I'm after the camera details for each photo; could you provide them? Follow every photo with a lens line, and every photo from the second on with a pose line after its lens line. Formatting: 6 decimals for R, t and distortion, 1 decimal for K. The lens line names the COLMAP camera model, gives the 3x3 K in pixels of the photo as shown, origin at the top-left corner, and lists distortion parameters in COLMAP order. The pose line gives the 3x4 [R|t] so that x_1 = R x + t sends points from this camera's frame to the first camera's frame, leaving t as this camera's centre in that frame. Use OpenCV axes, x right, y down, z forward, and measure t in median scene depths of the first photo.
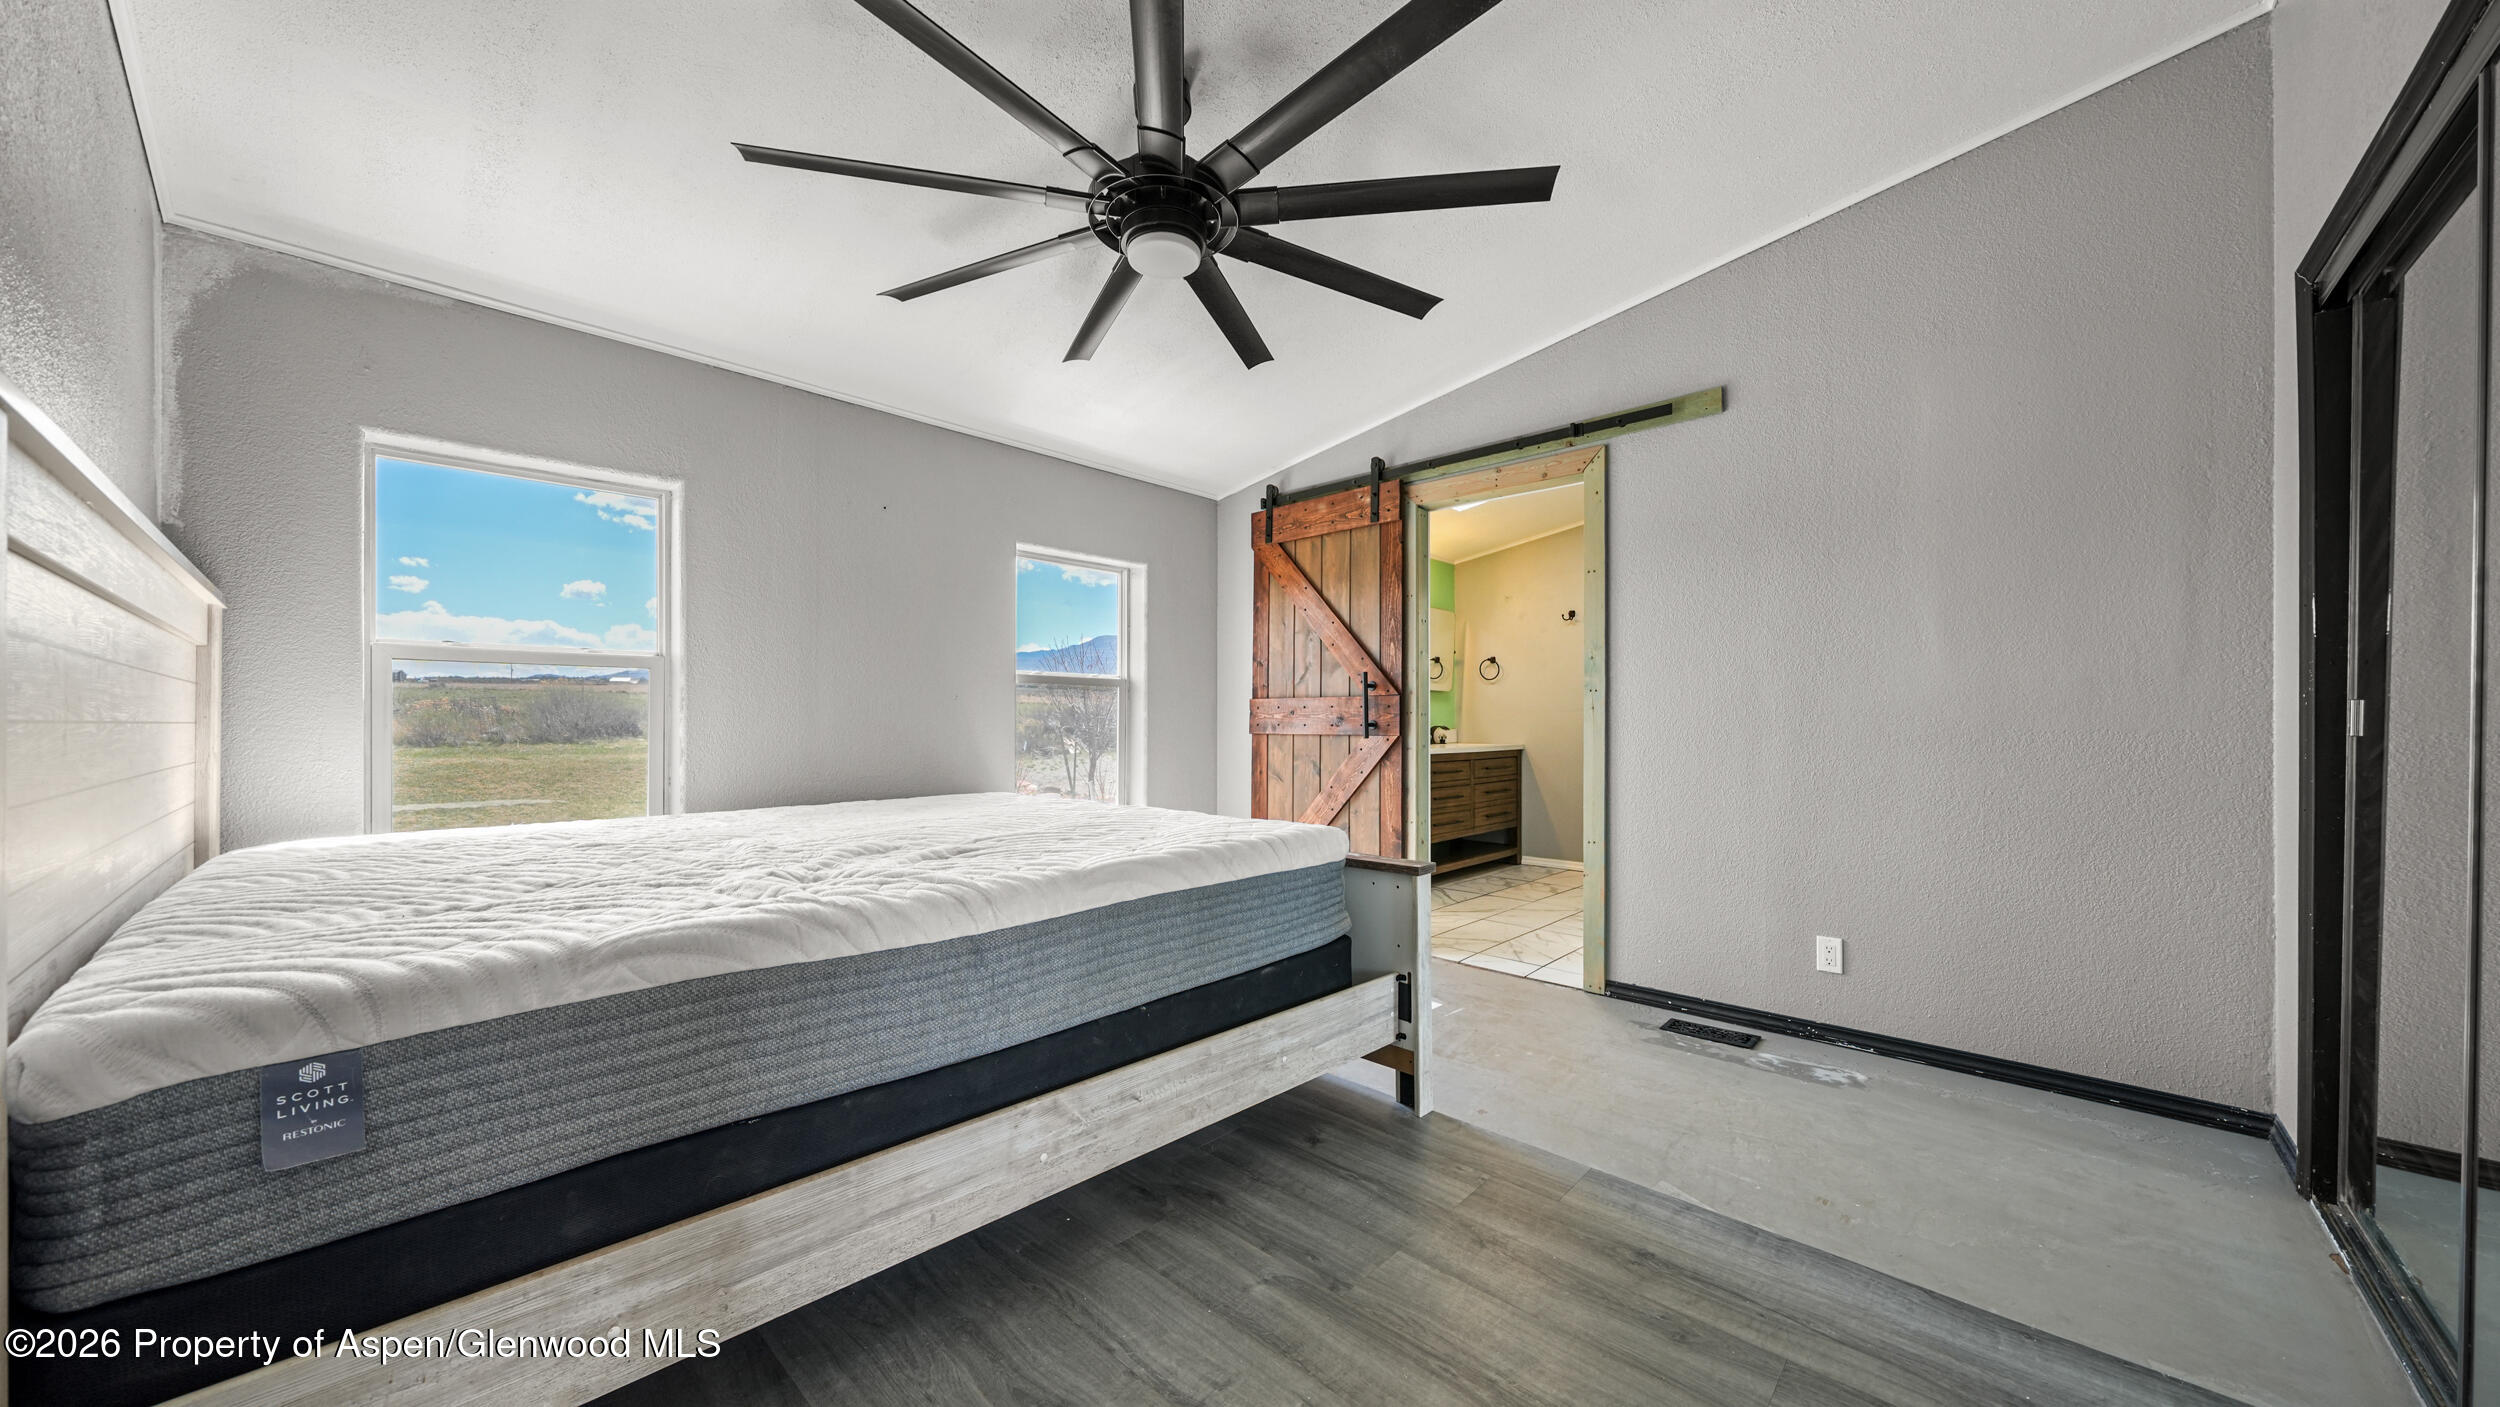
lens RADIAL K [[851.7, 0, 1250.1], [0, 851.7, 711.5], [0, 0, 1]] dist [-0.002465, -0.000250]
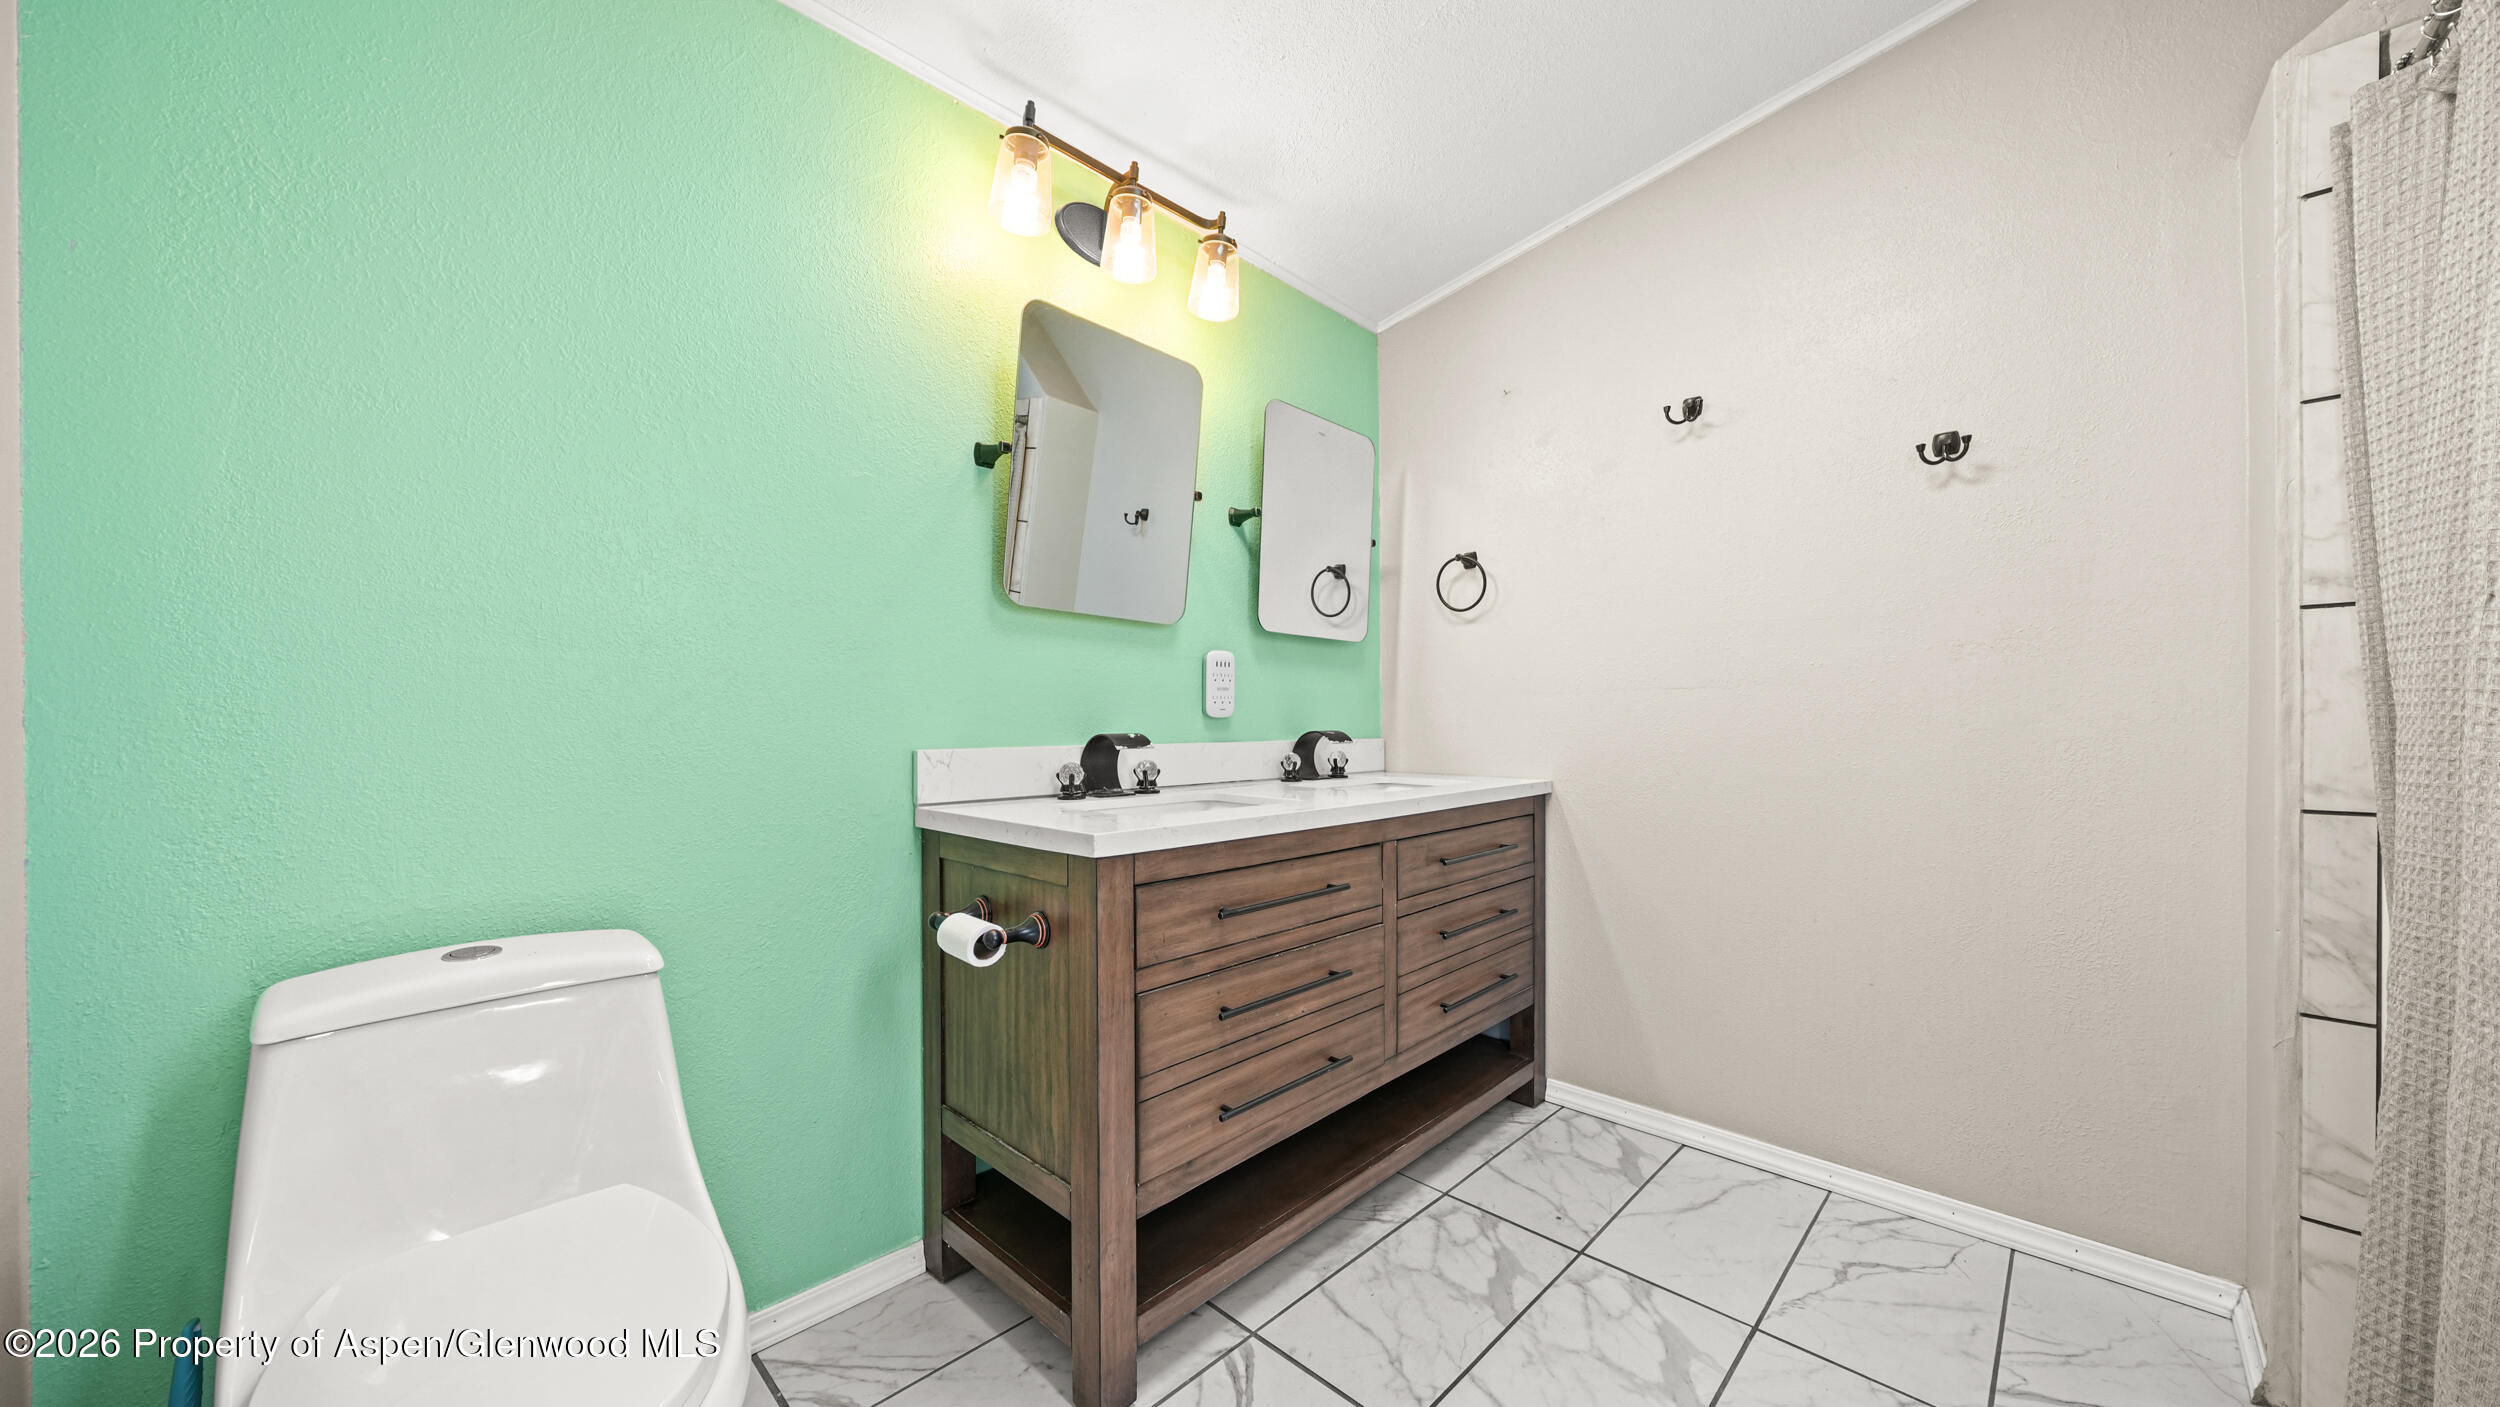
lens RADIAL K [[851.7, 0, 1250.1], [0, 851.7, 711.5], [0, 0, 1]] dist [-0.002465, -0.000250]
pose [[0.999887, 0.003626, -0.014600, 0.193976], [-0.003656, 0.999991, -0.002018, 0.008706], [0.014593, 0.002071, 0.999891, 0.622713]]
